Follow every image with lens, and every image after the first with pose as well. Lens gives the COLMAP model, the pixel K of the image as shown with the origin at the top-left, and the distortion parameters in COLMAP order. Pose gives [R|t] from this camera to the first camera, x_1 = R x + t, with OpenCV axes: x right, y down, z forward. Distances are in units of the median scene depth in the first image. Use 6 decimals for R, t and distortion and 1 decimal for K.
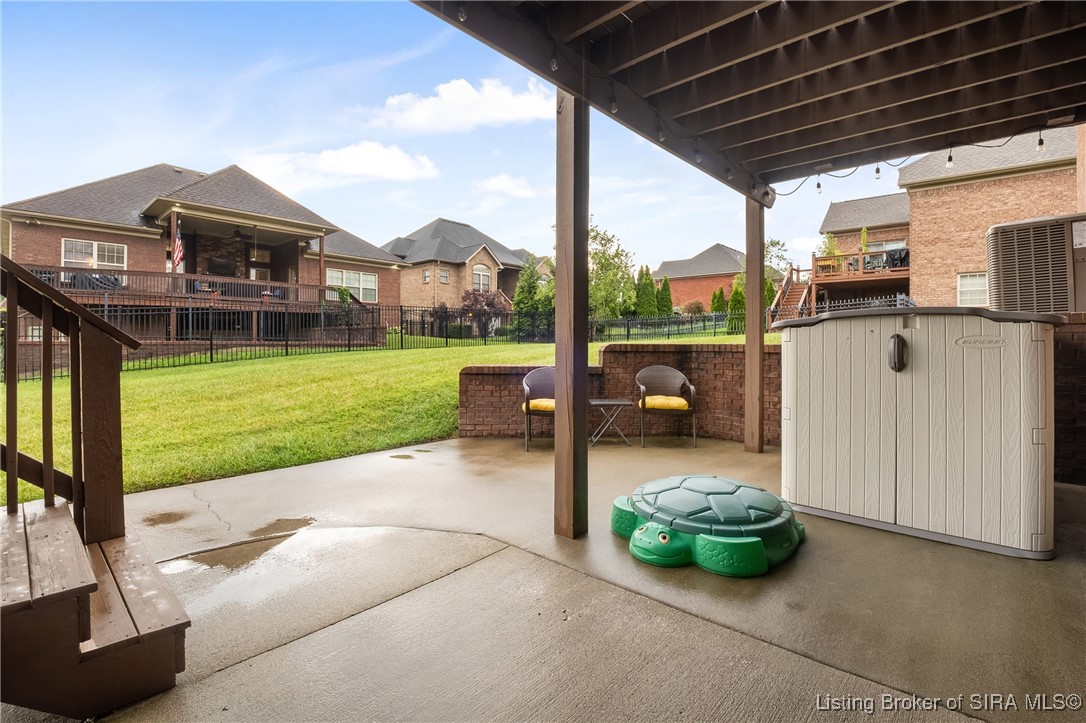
lens RADIAL K [[500.4, 0, 526.8], [0, 500.4, 336.6], [0, 0, 1]] dist [-0.015997, -0.003965]
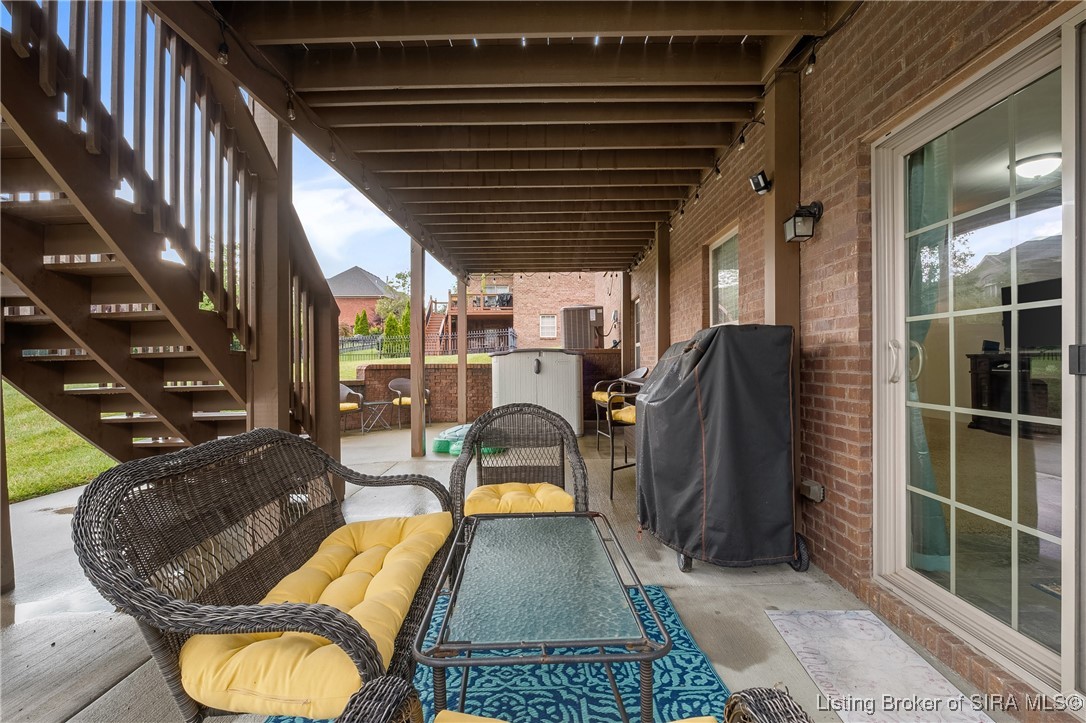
lens RADIAL K [[500.4, 0, 543.6], [0, 500.4, 360.1], [0, 0, 1]] dist [-0.015997, -0.003965]
pose [[0.741595, -0.005417, 0.670826, -0.107482], [0.001198, 0.999977, 0.006750, -0.001800], [-0.670847, -0.004202, 0.741584, -0.104137]]
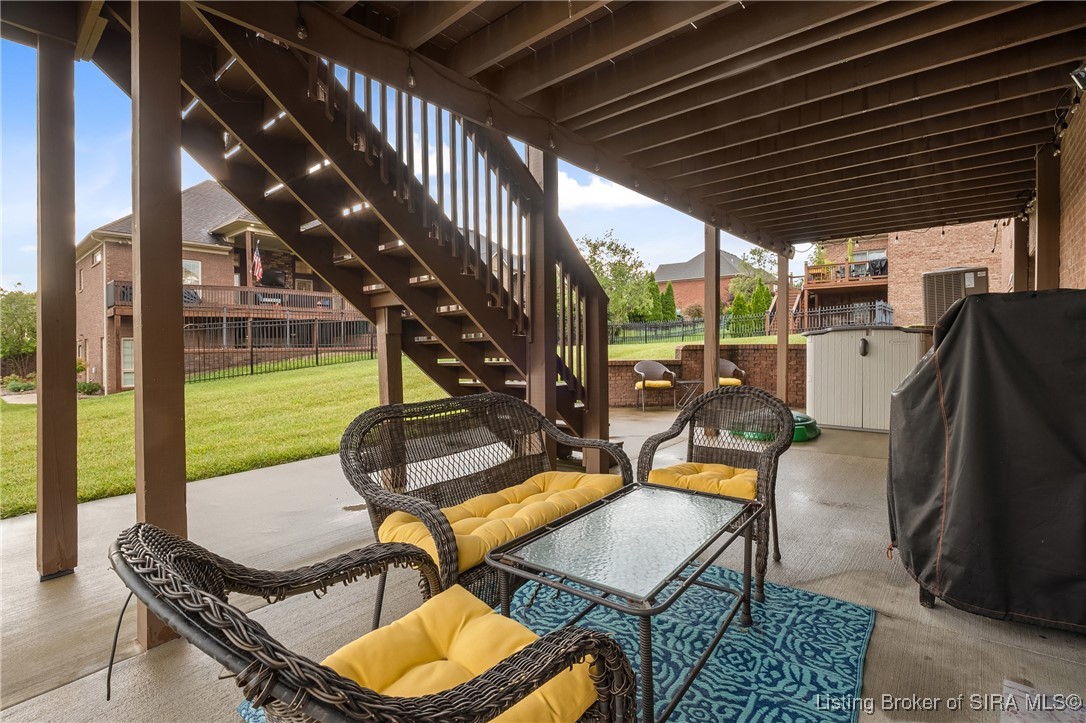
lens RADIAL K [[500.4, 0, 543.3], [0, 500.4, 358.6], [0, 0, 1]] dist [-0.015997, -0.003965]
pose [[0.998896, -0.014139, 0.044798, -0.083502], [0.012390, 0.999159, 0.039081, -0.002166], [-0.045313, -0.038483, 0.998231, -0.124054]]
